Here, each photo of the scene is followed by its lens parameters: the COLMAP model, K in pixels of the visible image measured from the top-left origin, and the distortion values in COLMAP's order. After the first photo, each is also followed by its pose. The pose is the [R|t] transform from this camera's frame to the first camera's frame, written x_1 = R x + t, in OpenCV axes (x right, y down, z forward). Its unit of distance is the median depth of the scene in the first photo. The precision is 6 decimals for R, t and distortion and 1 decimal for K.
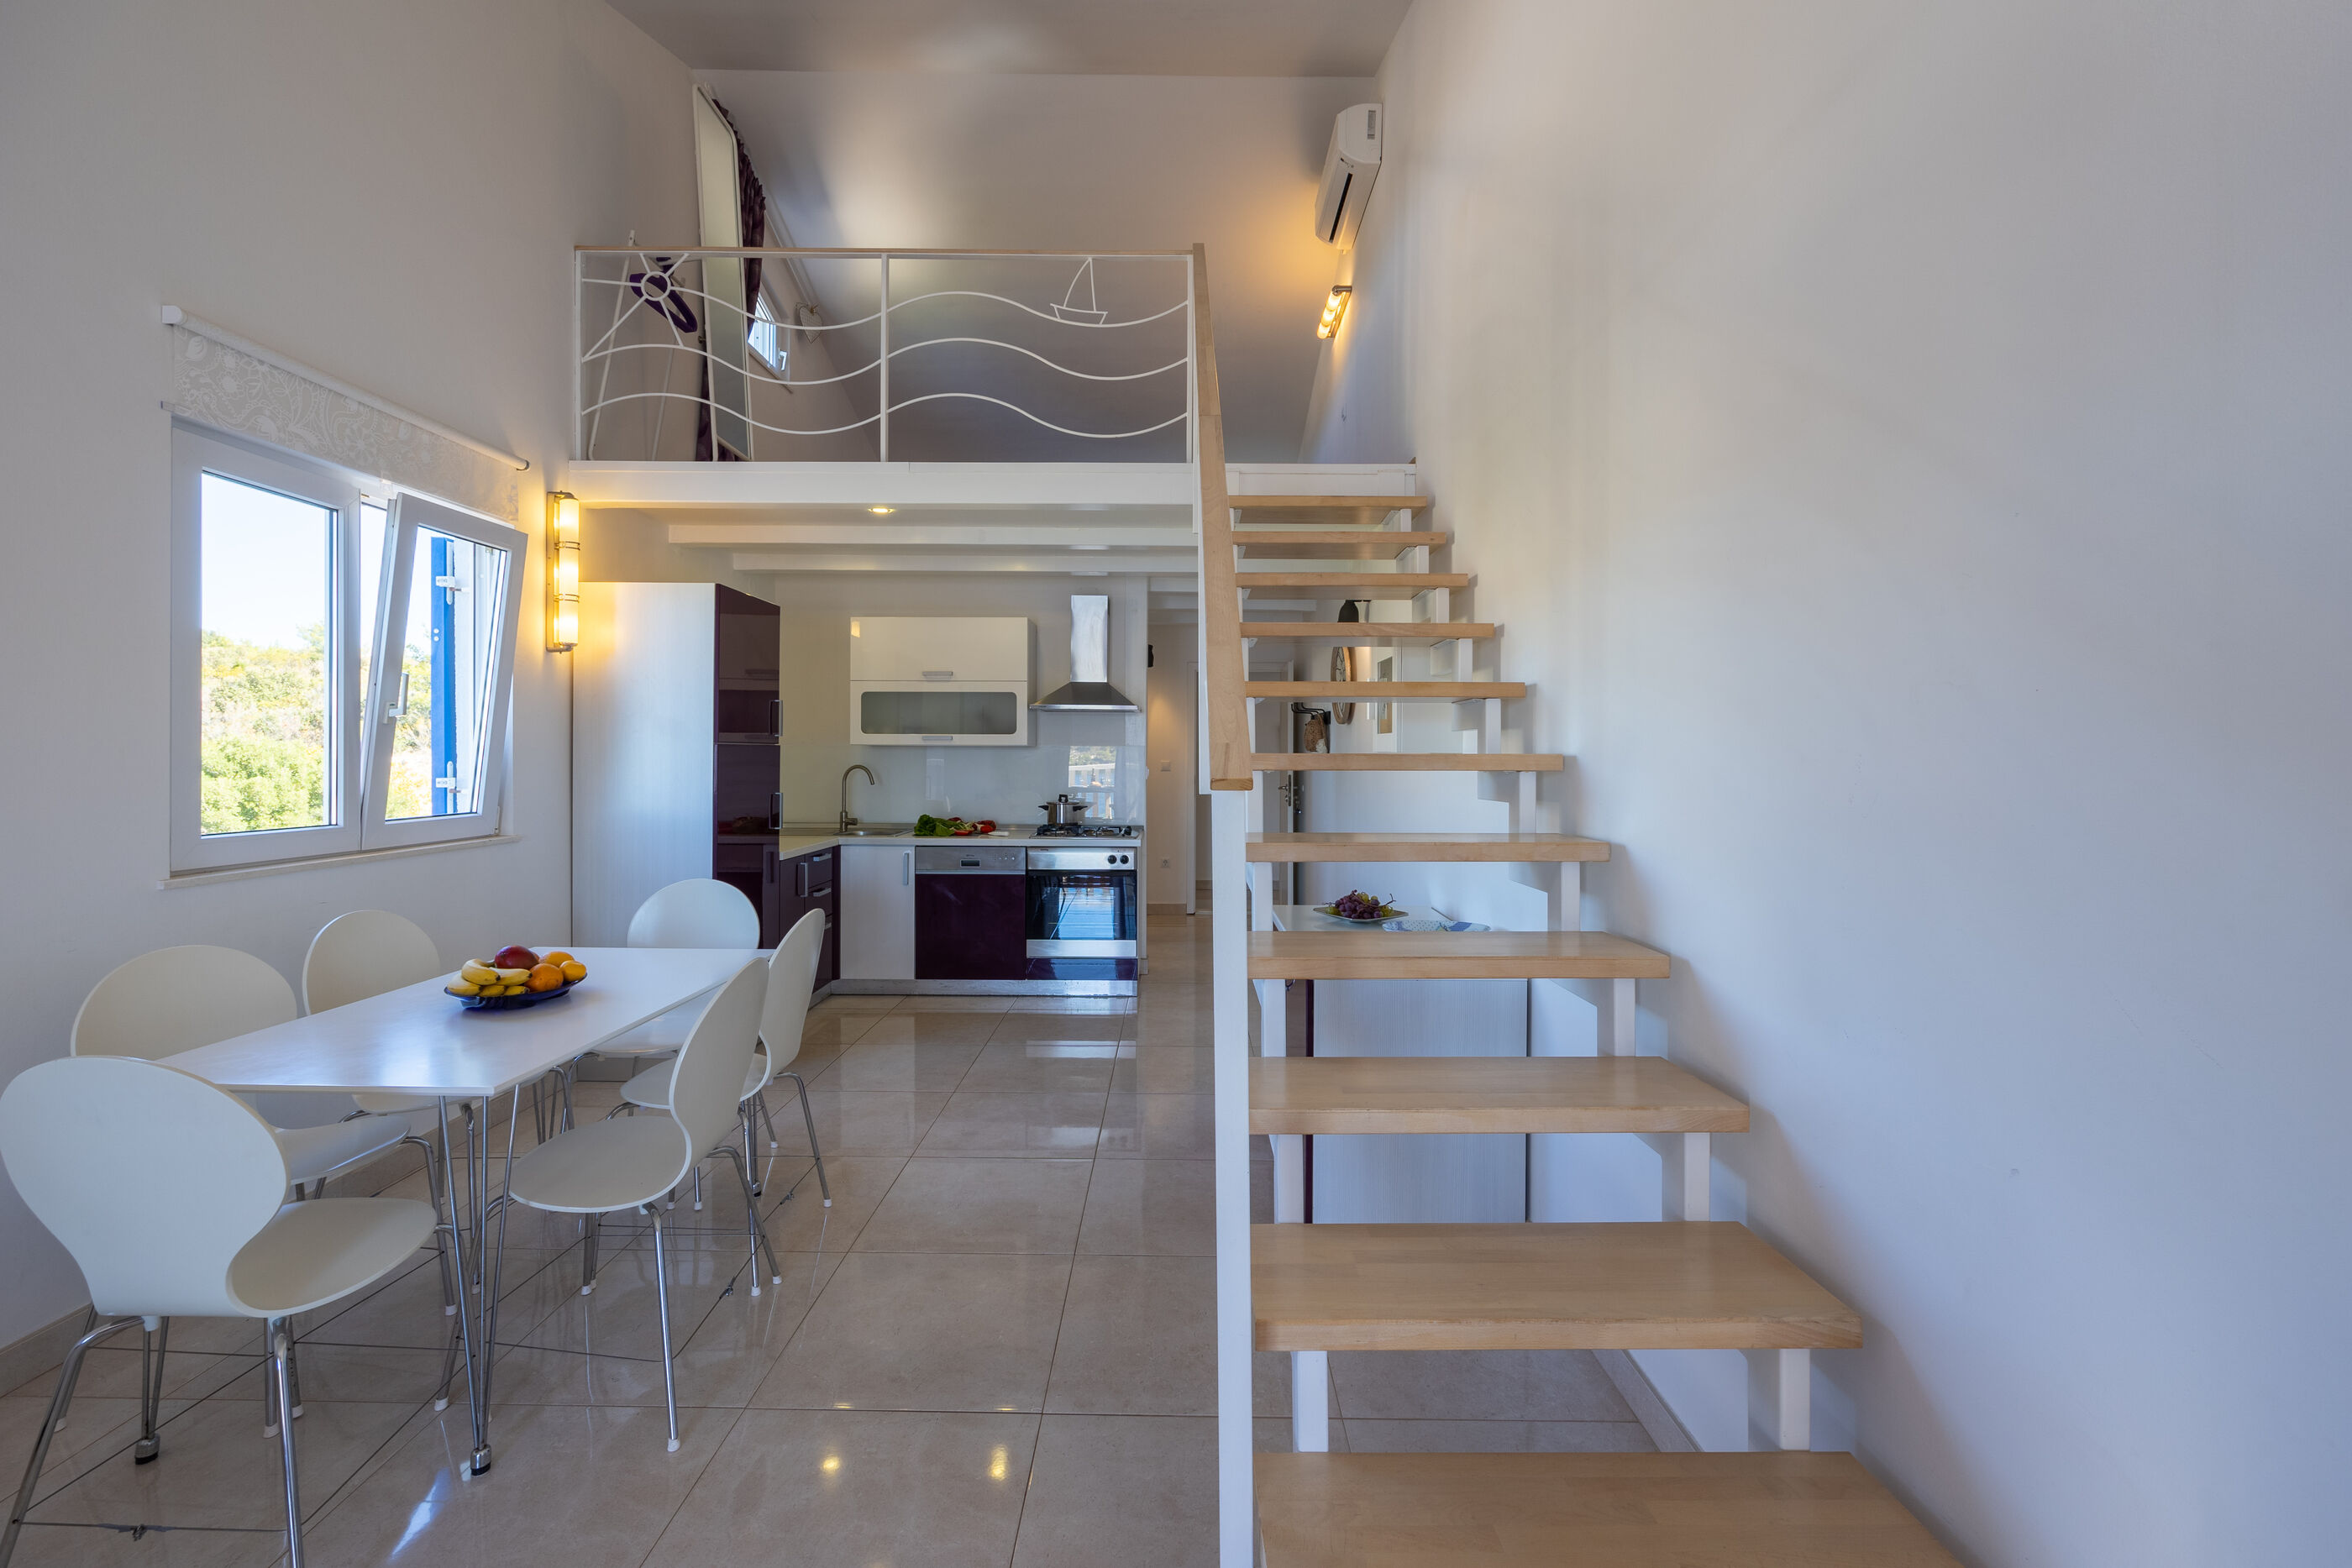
lens RADIAL K [[935.0, 0, 1167.2], [0, 935.0, 776.1], [0, 0, 1]] dist [0.001134, 0.000195]
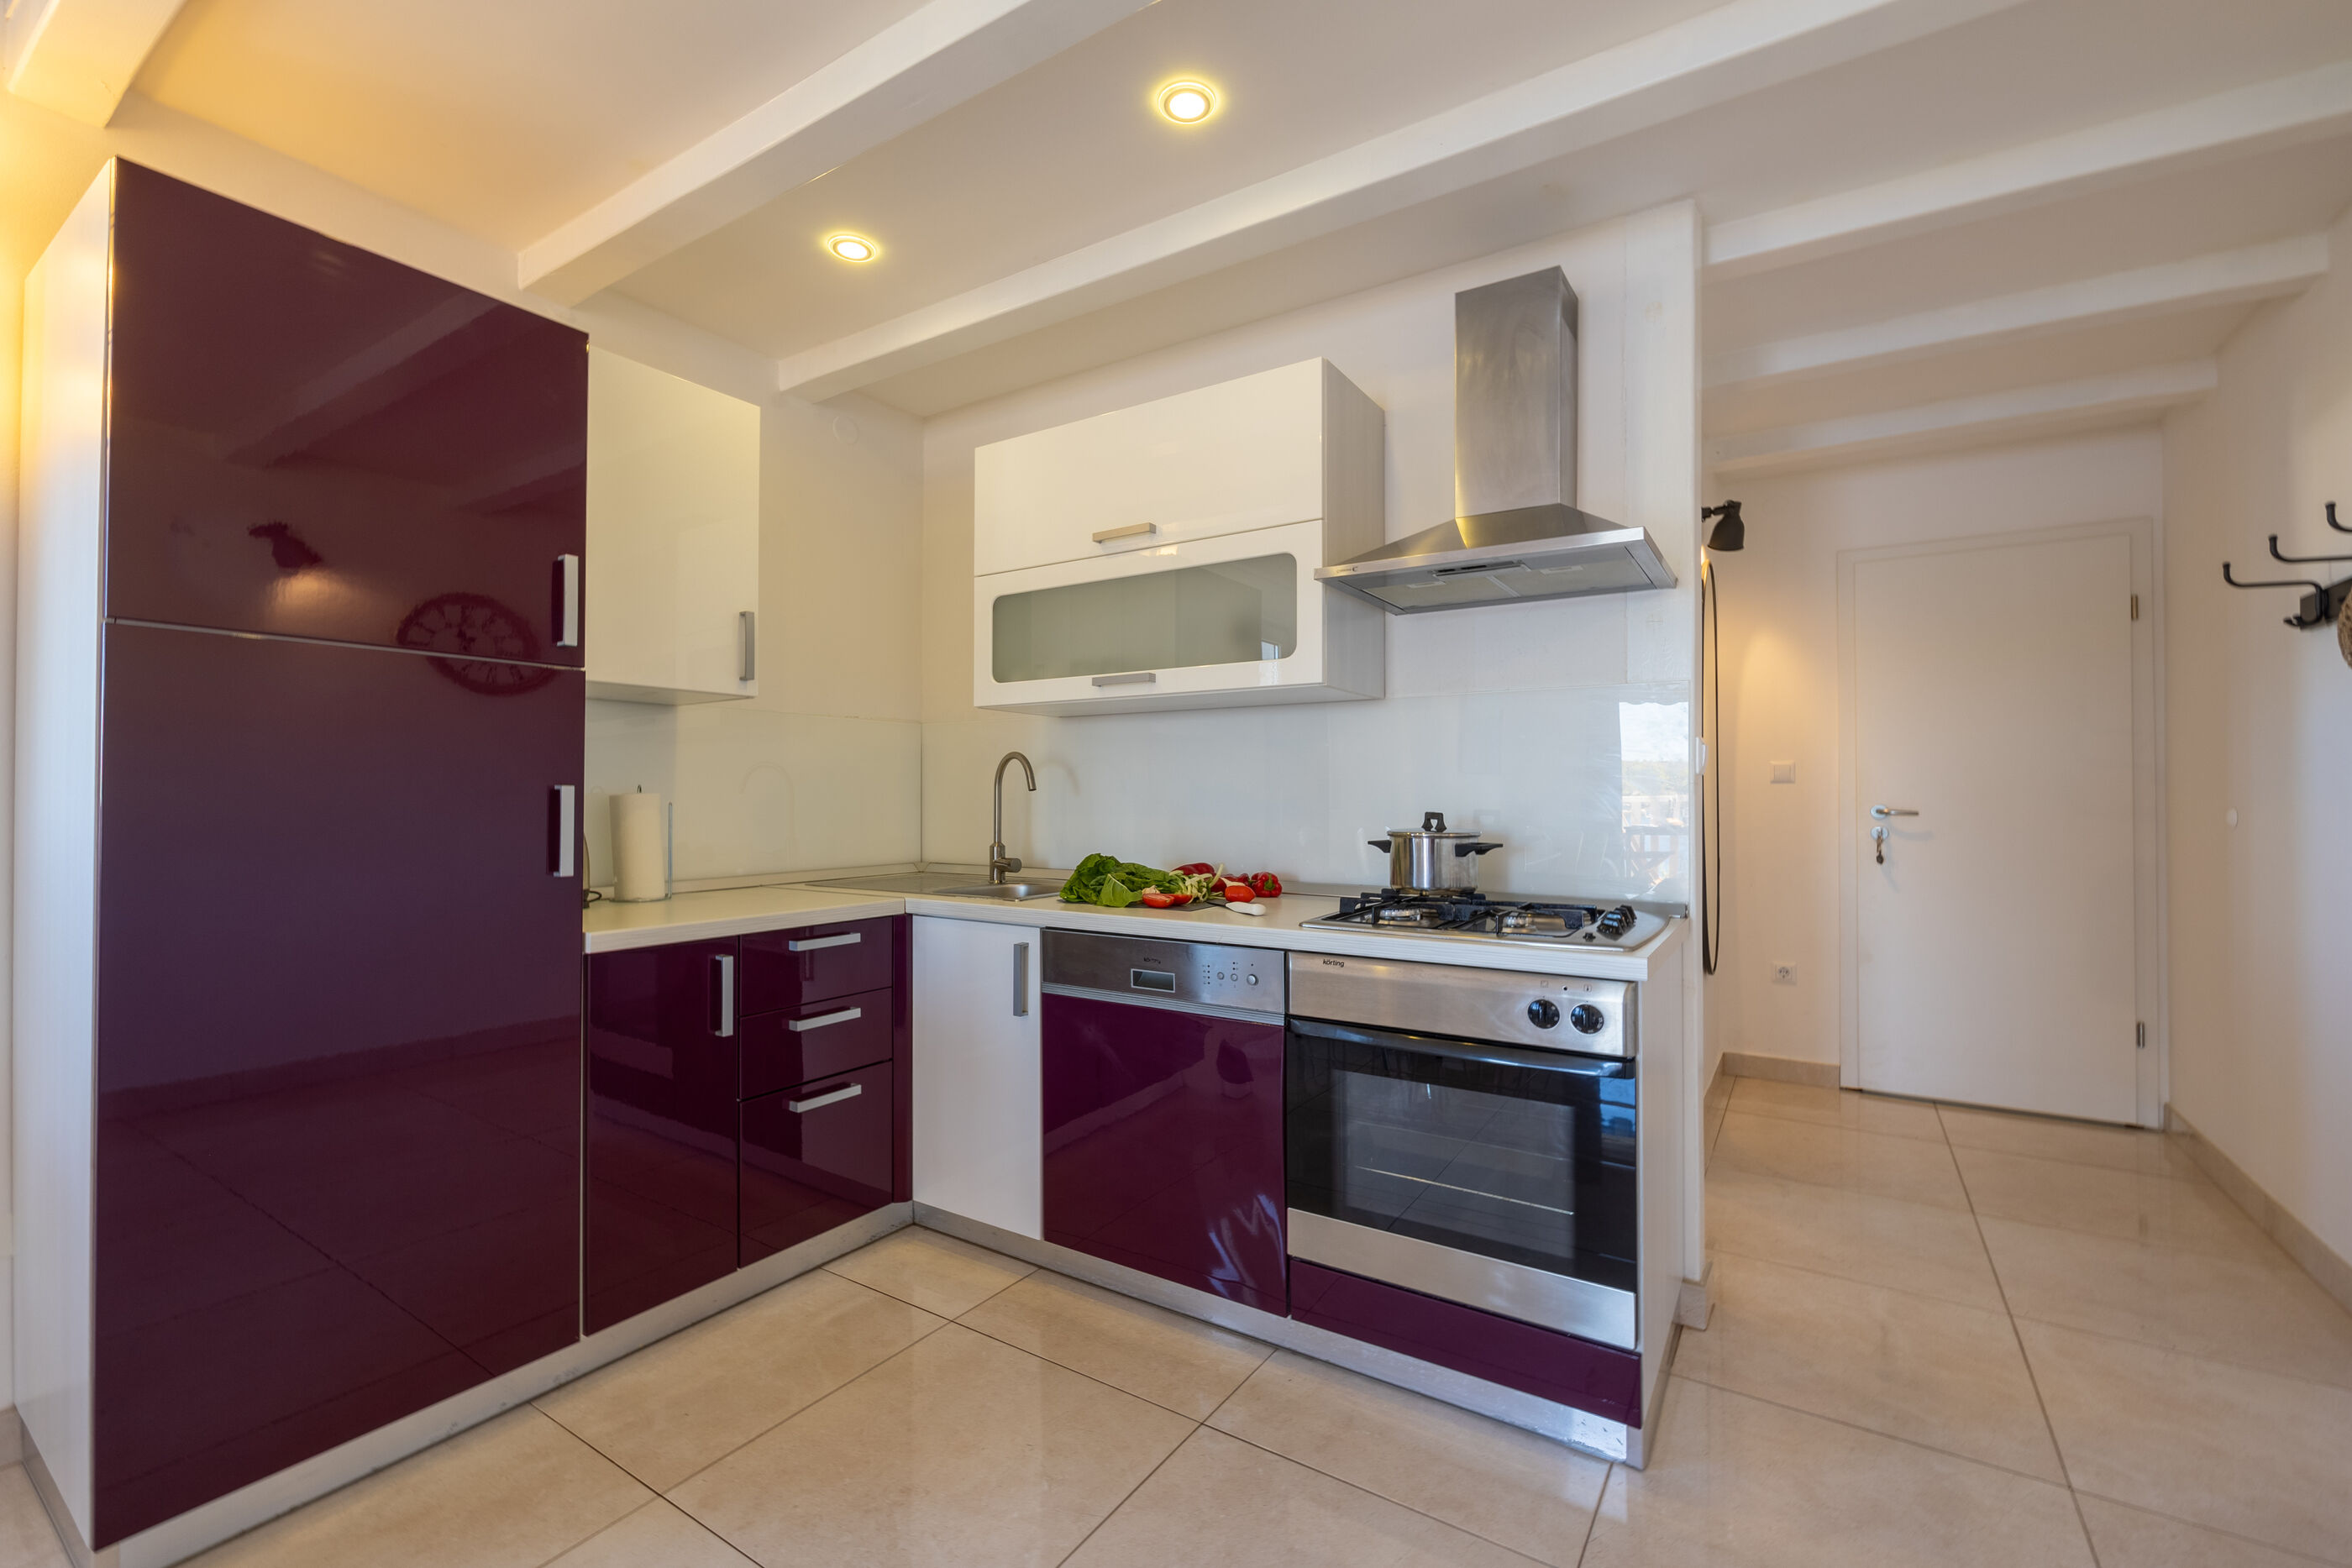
lens RADIAL K [[1053.8, 0, 1033.6], [0, 1053.8, 792.4], [0, 0, 1]] dist [-0.004042, -0.000641]
pose [[0.806816, -0.008148, -0.590746, 0.011866], [-0.005760, 0.999749, -0.021656, 0.023941], [0.590774, 0.020875, 0.806567, 0.613224]]
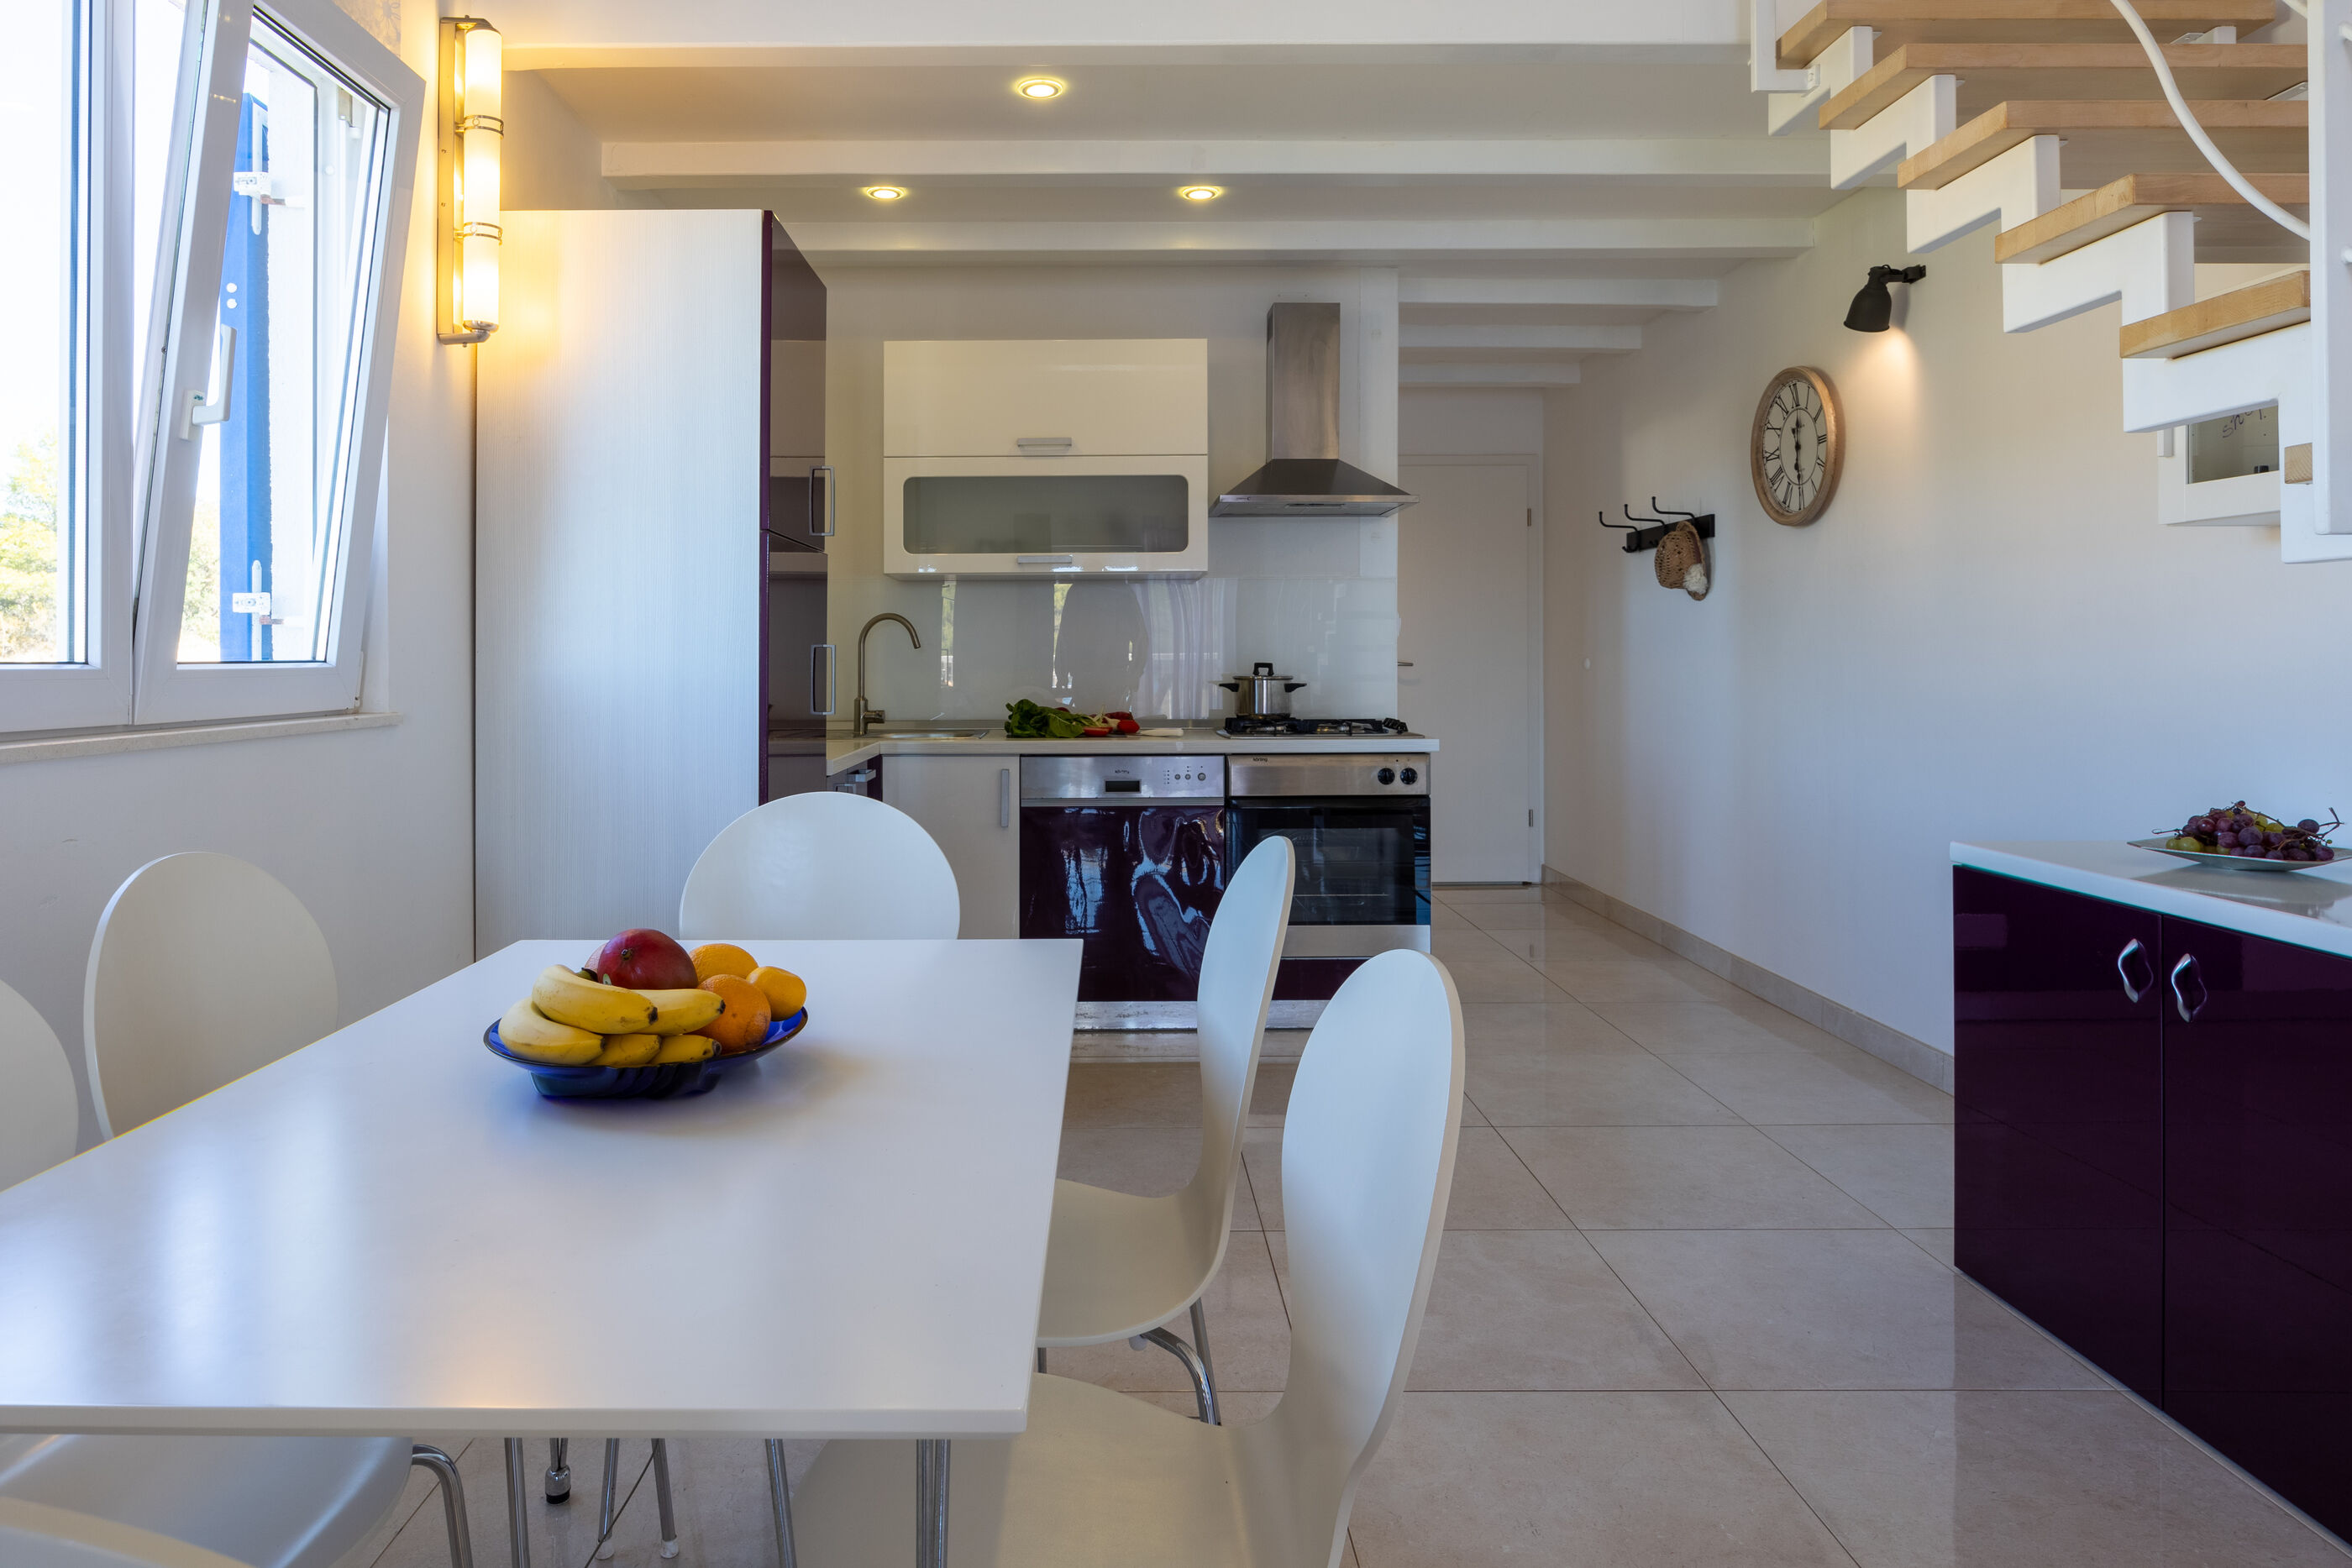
lens RADIAL K [[1457.0, 0, 1175.3], [0, 1457.0, 671.8], [0, 0, 1]] dist [-0.003172, -0.003248]
pose [[0.999946, -0.009370, 0.004569, -0.183893], [0.009387, 0.999948, -0.003866, 0.030643], [-0.004533, 0.003908, 0.999982, 0.153441]]
